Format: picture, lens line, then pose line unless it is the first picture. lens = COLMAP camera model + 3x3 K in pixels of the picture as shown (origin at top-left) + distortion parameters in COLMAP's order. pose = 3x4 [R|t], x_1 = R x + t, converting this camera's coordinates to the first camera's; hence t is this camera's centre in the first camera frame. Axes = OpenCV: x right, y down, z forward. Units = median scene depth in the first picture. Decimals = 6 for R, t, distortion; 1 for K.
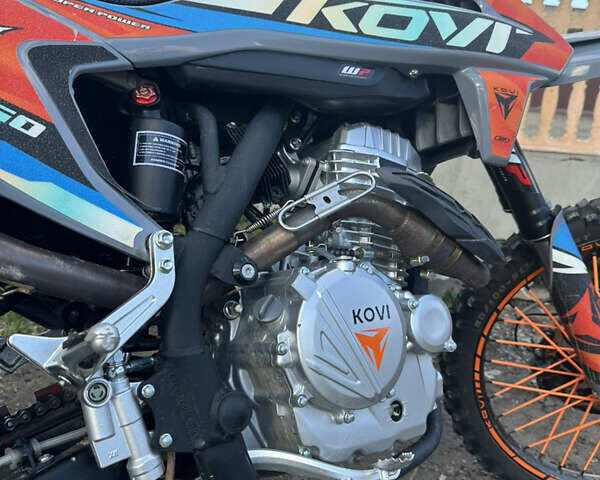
lens RADIAL K [[554.6, 0, 300.0], [0, 554.6, 240.0], [0, 0, 1]] dist [0.144324, -0.305205]
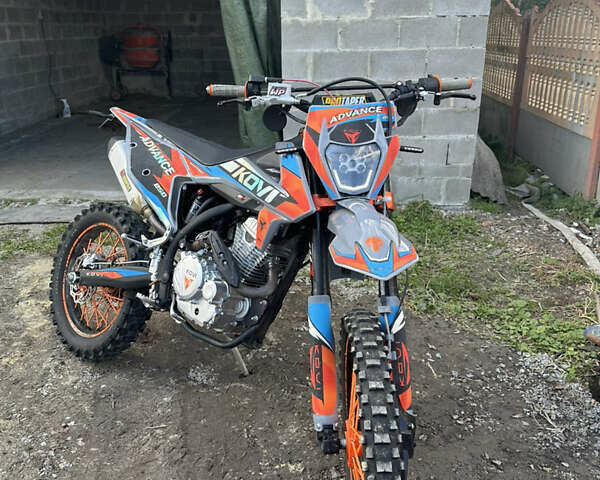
lens RADIAL K [[554.6, 0, 300.0], [0, 554.6, 240.0], [0, 0, 1]] dist [0.144324, -0.305205]
pose [[0.190753, 0.288090, -0.938412, 2.670383], [-0.273103, 0.933799, 0.231159, -0.793612], [0.942883, 0.212189, 0.256803, 0.635771]]
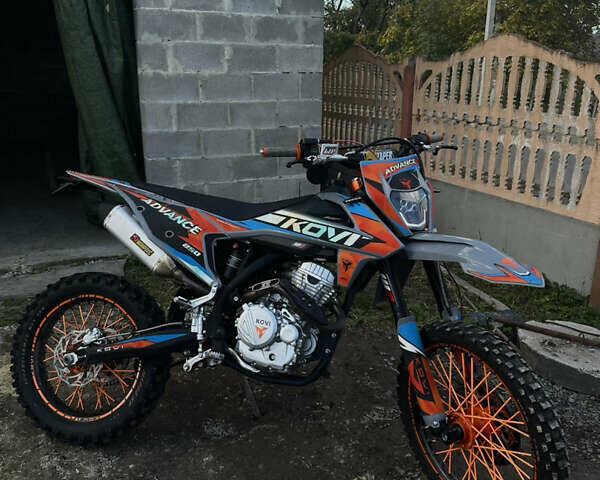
lens RADIAL K [[554.6, 0, 300.0], [0, 554.6, 240.0], [0, 0, 1]] dist [0.144324, -0.305205]
pose [[0.627928, 0.176248, -0.758053, 2.295967], [-0.205545, 0.976993, 0.056890, -0.491564], [0.750639, 0.120091, 0.649707, -0.880336]]
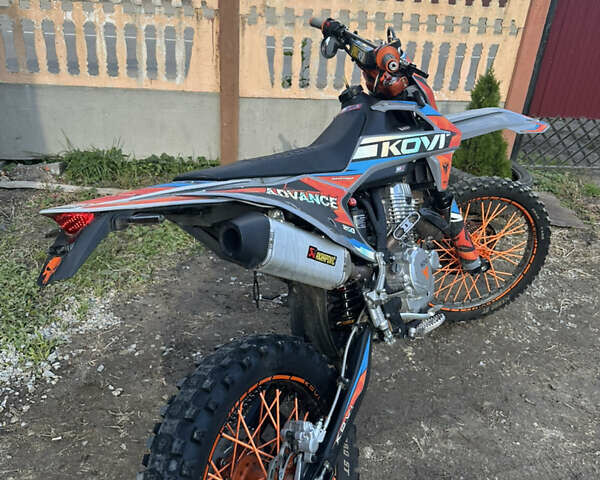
lens RADIAL K [[554.6, 0, 300.0], [0, 554.6, 240.0], [0, 0, 1]] dist [0.144324, -0.305205]
pose [[0.927289, -0.168905, 0.334076, -1.222673], [0.099478, 0.971519, 0.215070, -0.576168], [-0.360887, -0.166199, 0.917681, -1.208438]]
